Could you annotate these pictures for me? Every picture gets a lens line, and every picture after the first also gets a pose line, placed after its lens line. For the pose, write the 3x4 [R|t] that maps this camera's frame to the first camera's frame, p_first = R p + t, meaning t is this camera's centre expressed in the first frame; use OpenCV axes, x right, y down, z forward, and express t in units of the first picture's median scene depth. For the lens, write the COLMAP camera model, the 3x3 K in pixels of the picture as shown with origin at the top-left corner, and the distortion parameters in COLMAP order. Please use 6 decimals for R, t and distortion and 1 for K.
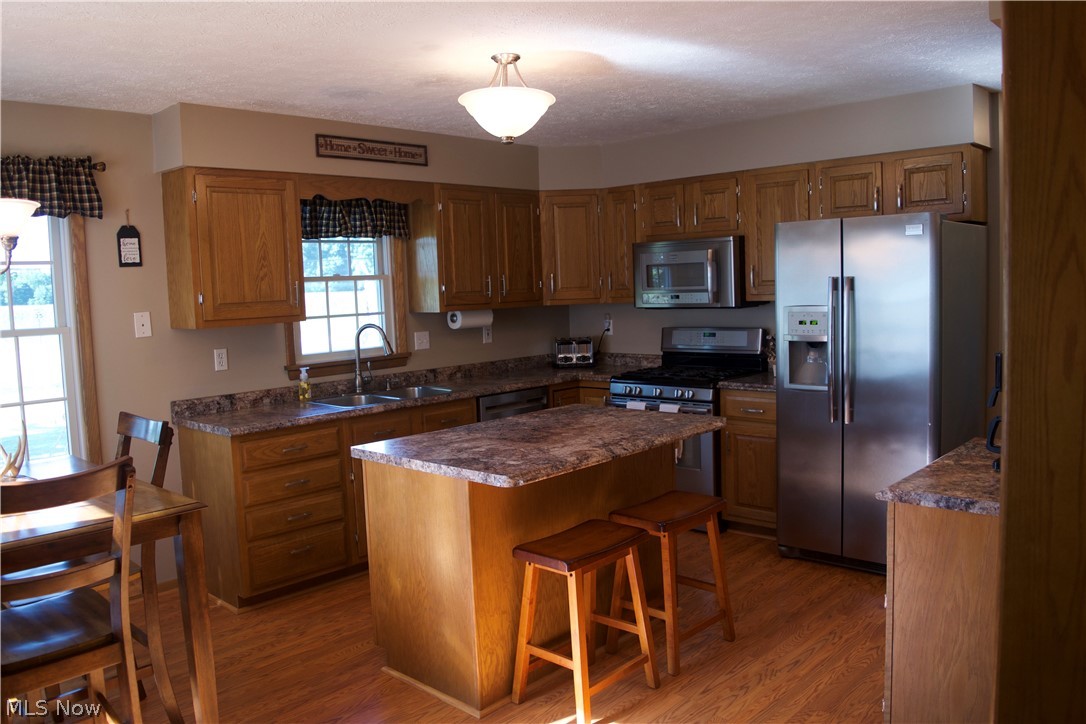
lens RADIAL K [[848.1, 0, 561.7], [0, 848.1, 359.6], [0, 0, 1]] dist [-0.100791, 0.000107]
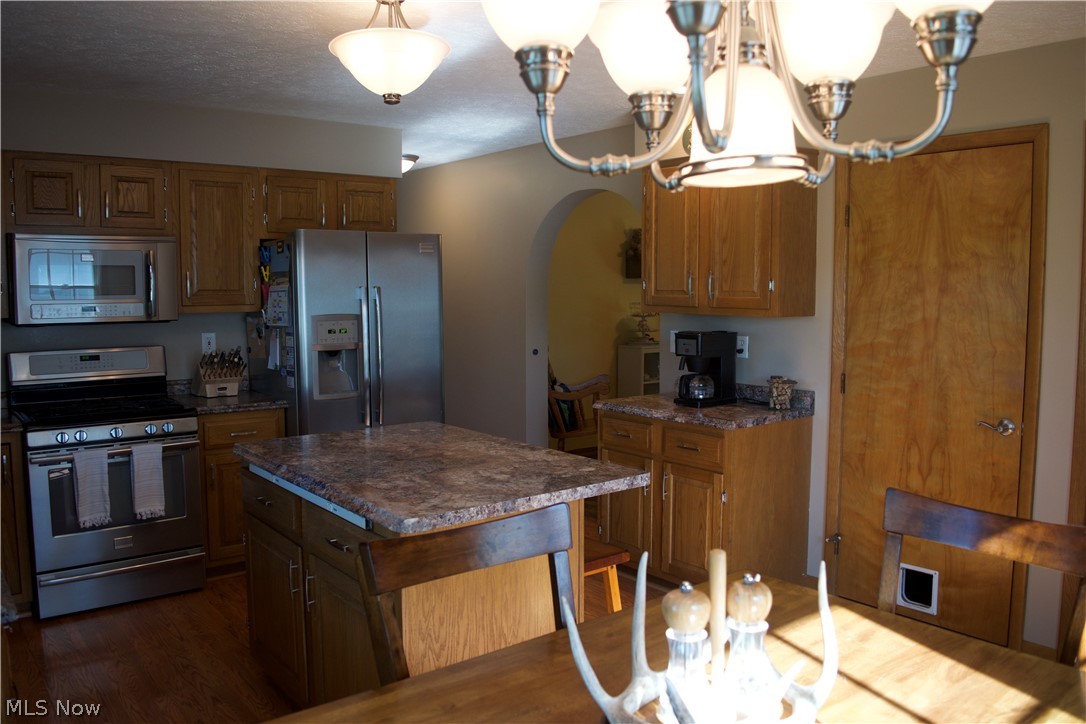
lens RADIAL K [[848.1, 0, 561.7], [0, 848.1, 359.6], [0, 0, 1]] dist [-0.100791, 0.000107]
pose [[0.148866, -0.051733, 0.987503, -0.648877], [0.084990, 0.995605, 0.039345, -0.026776], [-0.985198, 0.078071, 0.152609, 0.572684]]
